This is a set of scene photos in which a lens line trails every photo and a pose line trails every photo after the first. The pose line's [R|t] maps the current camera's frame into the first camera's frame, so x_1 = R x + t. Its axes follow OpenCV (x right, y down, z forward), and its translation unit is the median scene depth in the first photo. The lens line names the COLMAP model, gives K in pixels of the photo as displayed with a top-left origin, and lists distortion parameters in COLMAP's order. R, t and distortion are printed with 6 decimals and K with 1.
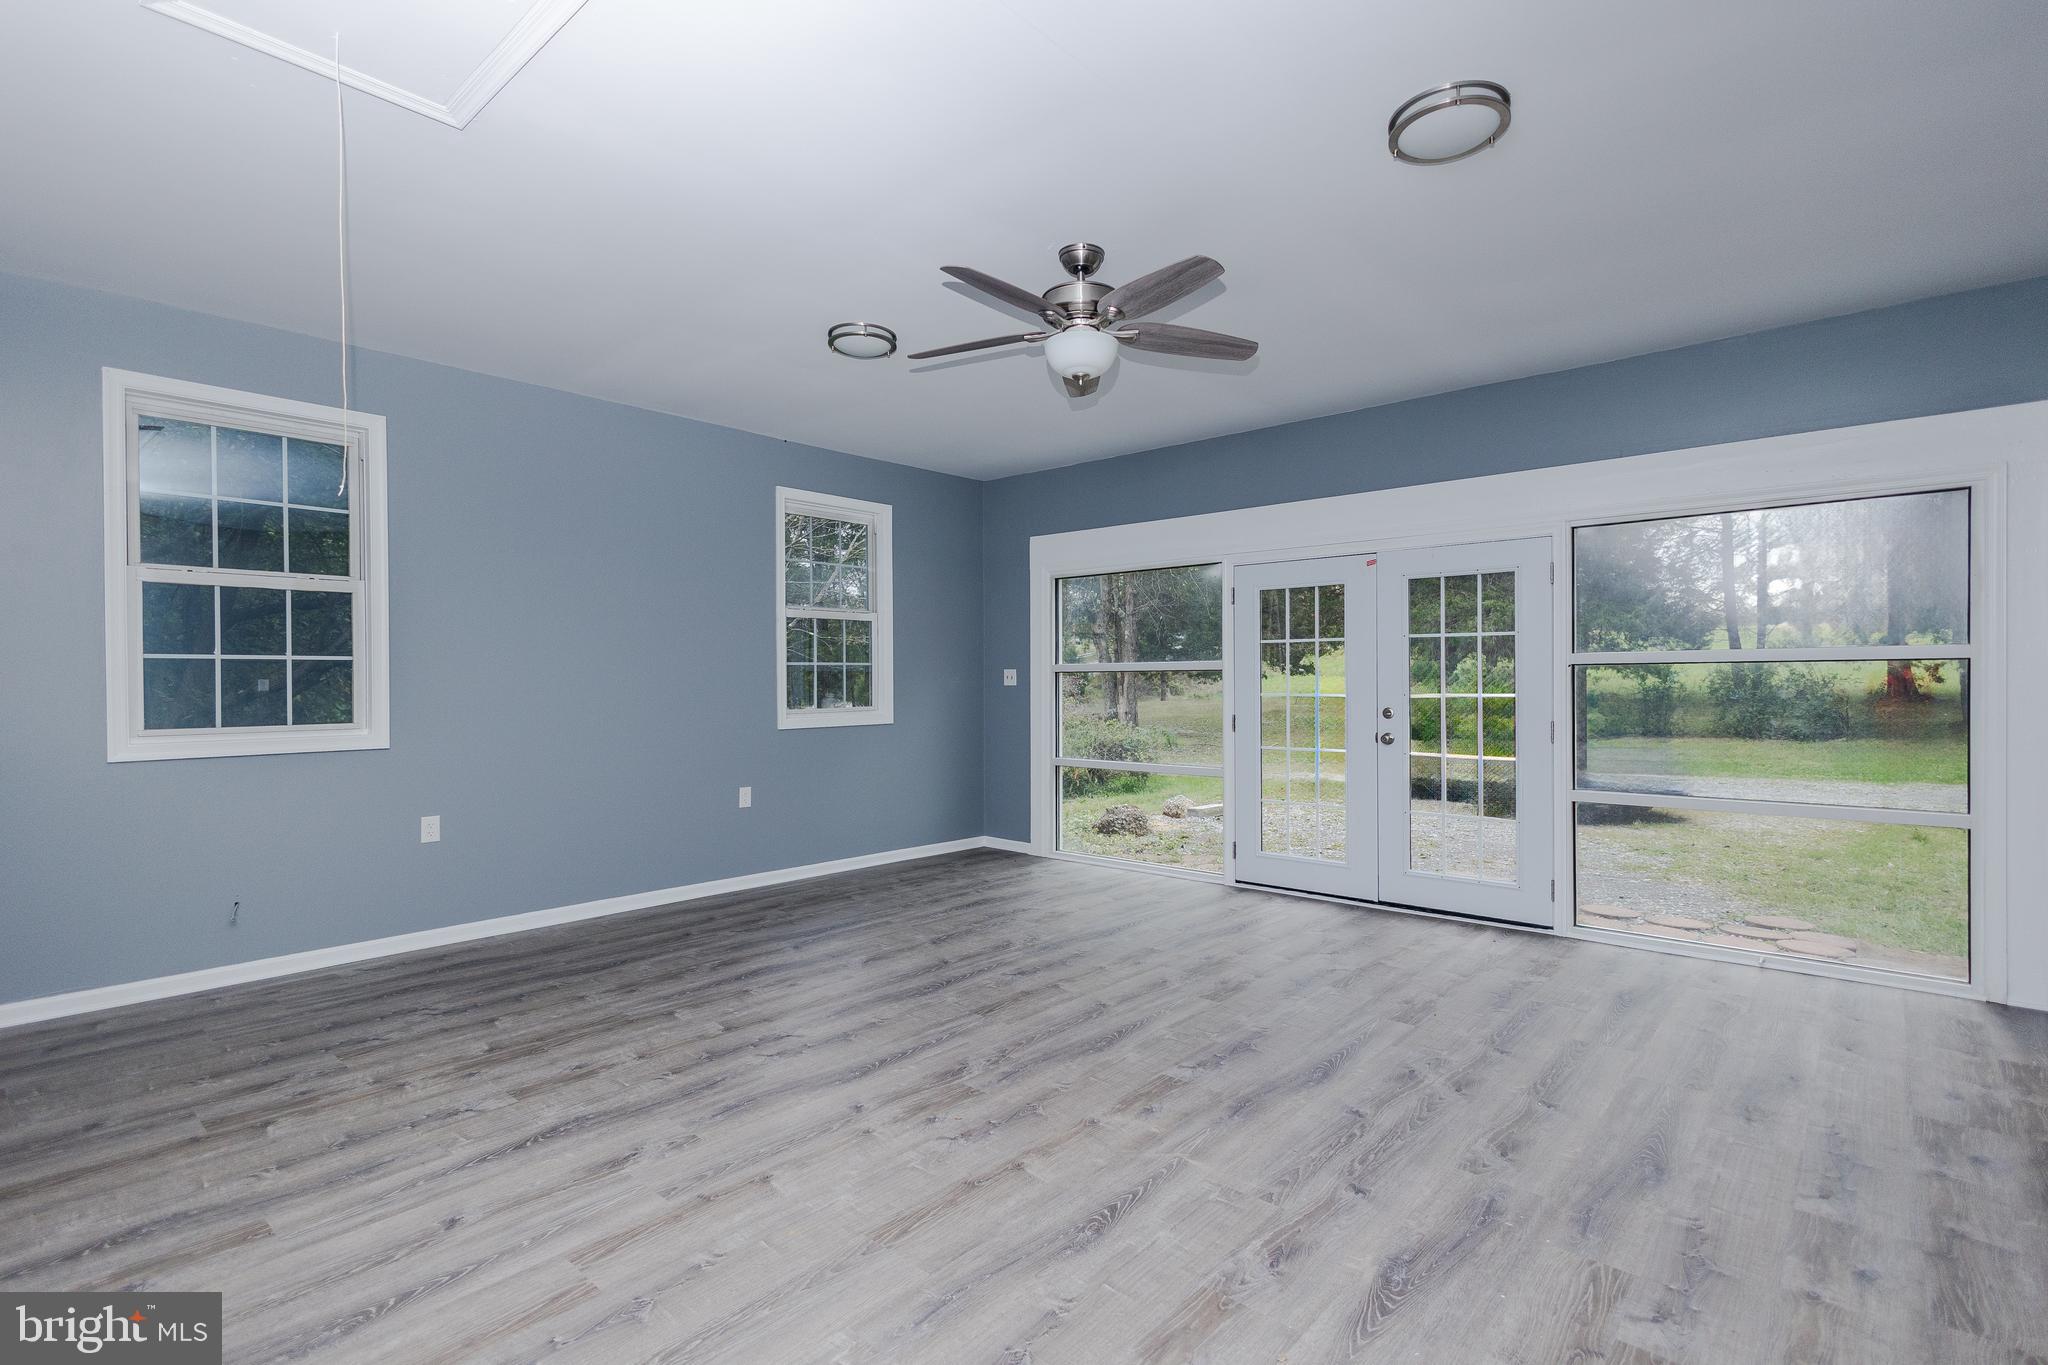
lens RADIAL K [[948.7, 0, 1024.0], [0, 948.7, 682.5], [0, 0, 1]] dist [0.012509, -0.001015]
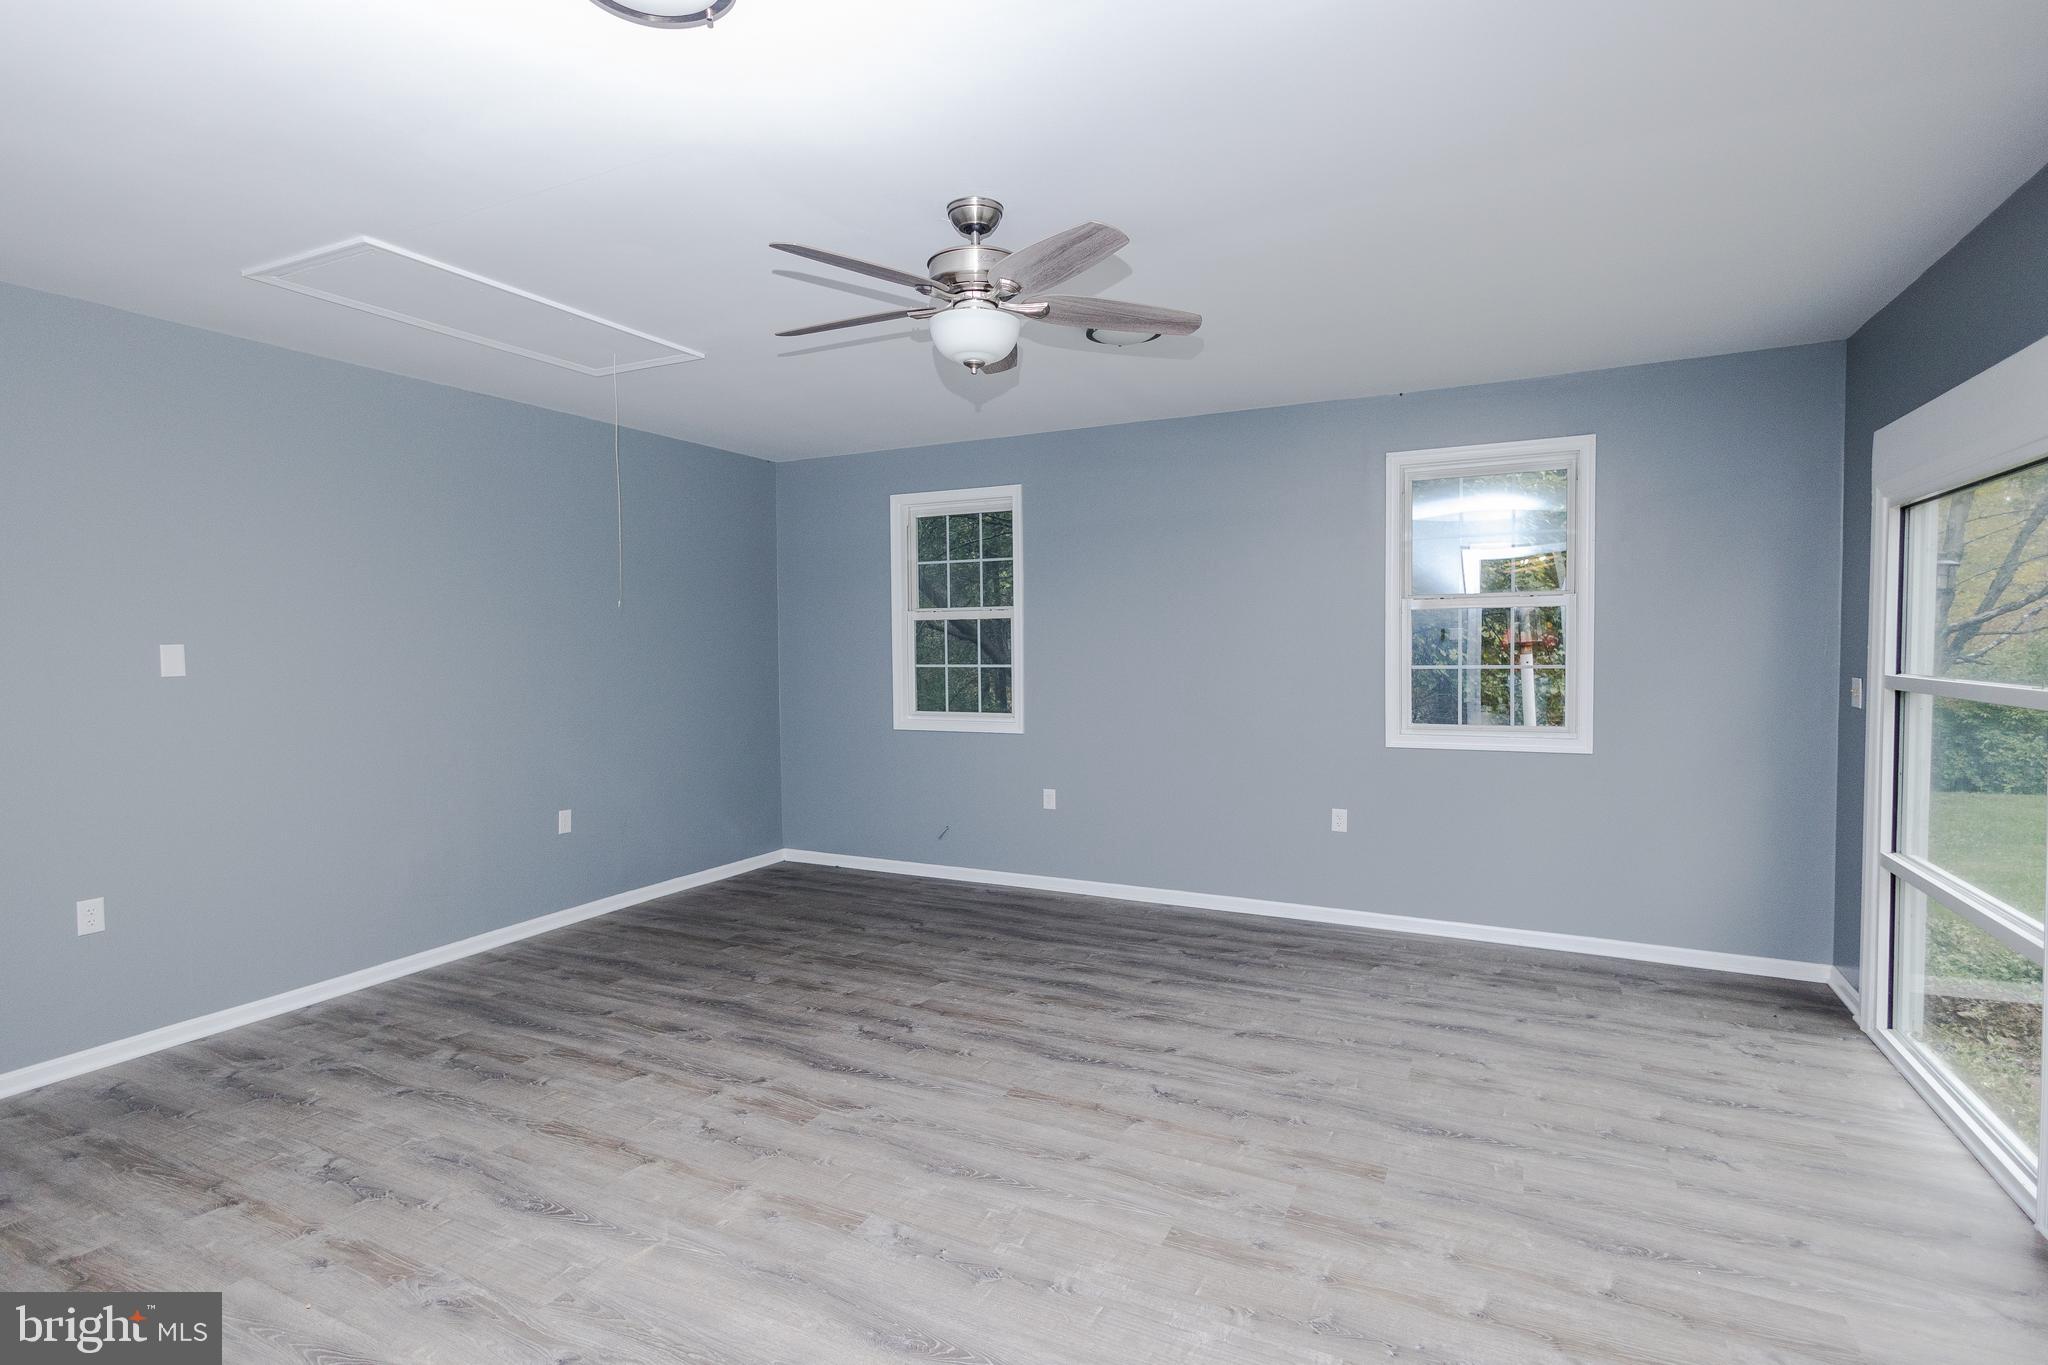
lens RADIAL K [[1026.2, 0, 1024.0], [0, 1026.2, 682.5], [0, 0, 1]] dist [0.006437, 0.000065]
pose [[0.269090, 0.042587, -0.962173, 0.868172], [0.004760, 0.998951, 0.045546, -0.083154], [0.963103, -0.016835, 0.268605, 0.750632]]
